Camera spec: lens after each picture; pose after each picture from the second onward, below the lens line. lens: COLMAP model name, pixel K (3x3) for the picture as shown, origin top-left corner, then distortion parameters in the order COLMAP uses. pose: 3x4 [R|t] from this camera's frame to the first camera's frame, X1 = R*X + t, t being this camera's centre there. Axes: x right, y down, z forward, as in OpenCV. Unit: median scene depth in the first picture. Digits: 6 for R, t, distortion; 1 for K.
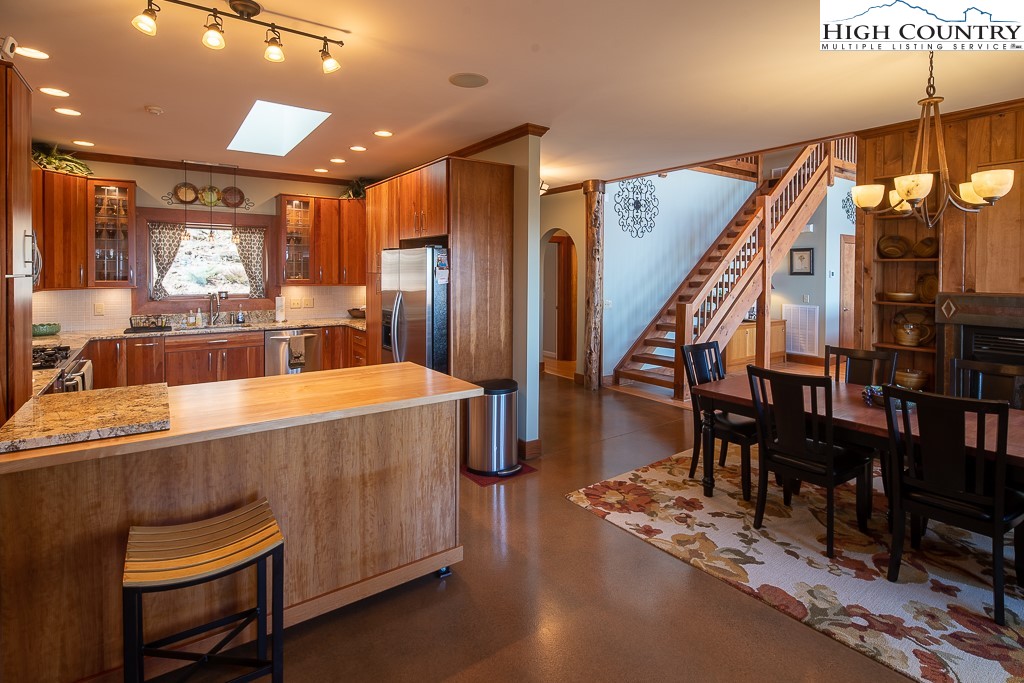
lens RADIAL K [[502.7, 0, 496.9], [0, 502.7, 278.3], [0, 0, 1]] dist [0.000229, -0.002572]
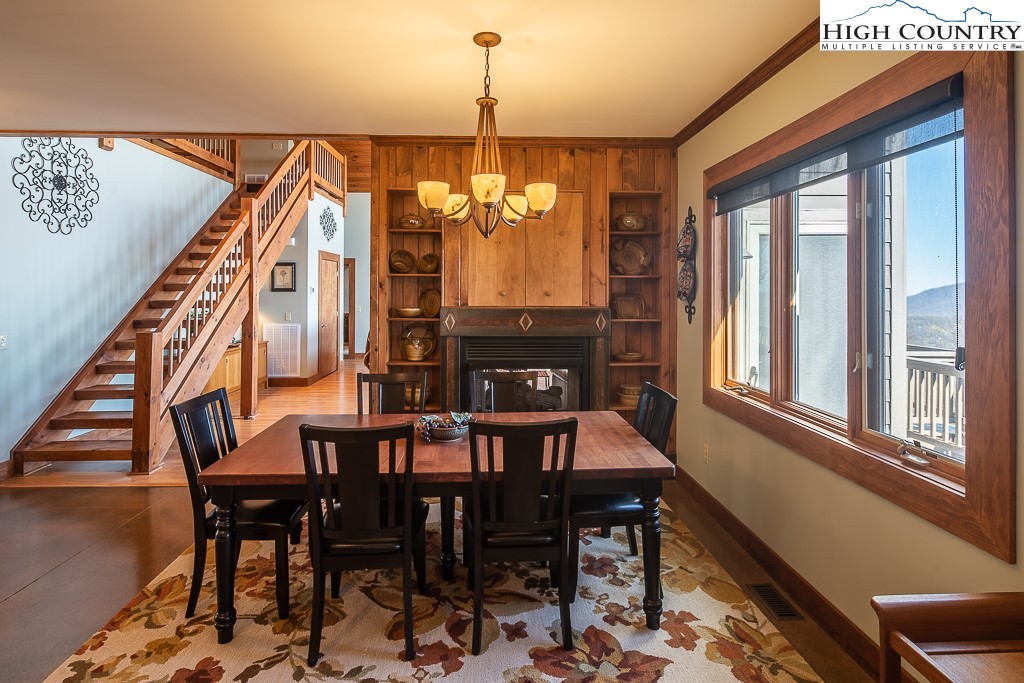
lens RADIAL K [[512.9, 0, 510.5], [0, 512.9, 287.3], [0, 0, 1]] dist [0.001850, -0.001340]
pose [[0.530642, 0.003605, 0.847588, 0.034999], [0.010356, 0.999889, -0.010736, 0.000435], [-0.847533, 0.014474, 0.530546, 0.194918]]
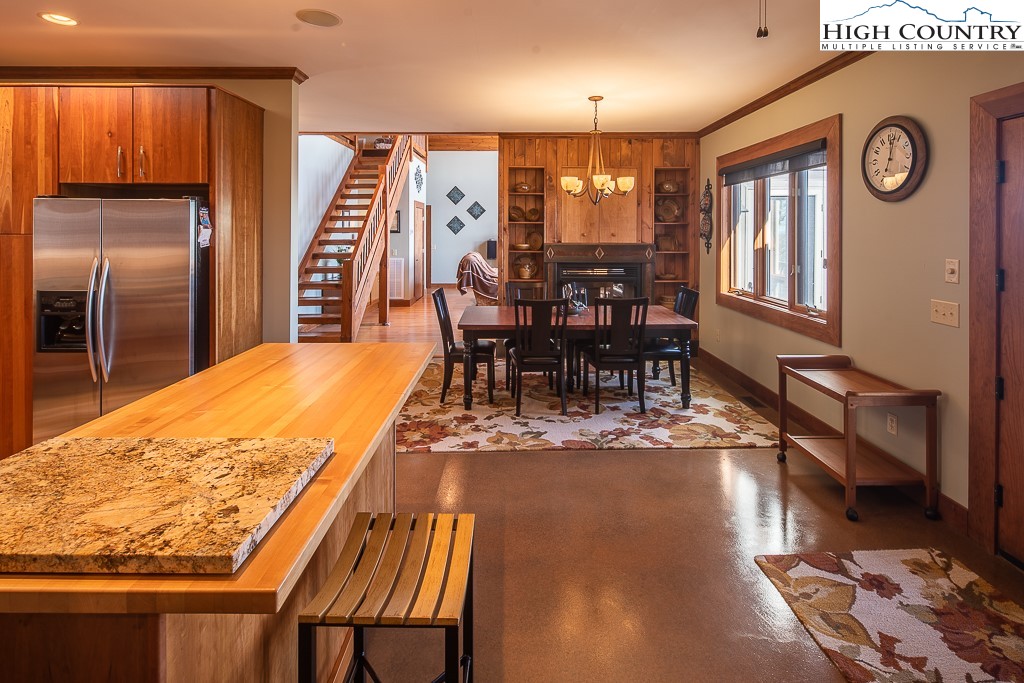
lens RADIAL K [[505.8, 0, 513.2], [0, 505.8, 232.5], [0, 0, 1]] dist [-0.000540, -0.000526]
pose [[0.565887, -0.004770, 0.824469, -0.309142], [0.011253, 0.999935, -0.001938, -0.002795], [-0.824406, 0.010374, 0.565904, 0.105777]]
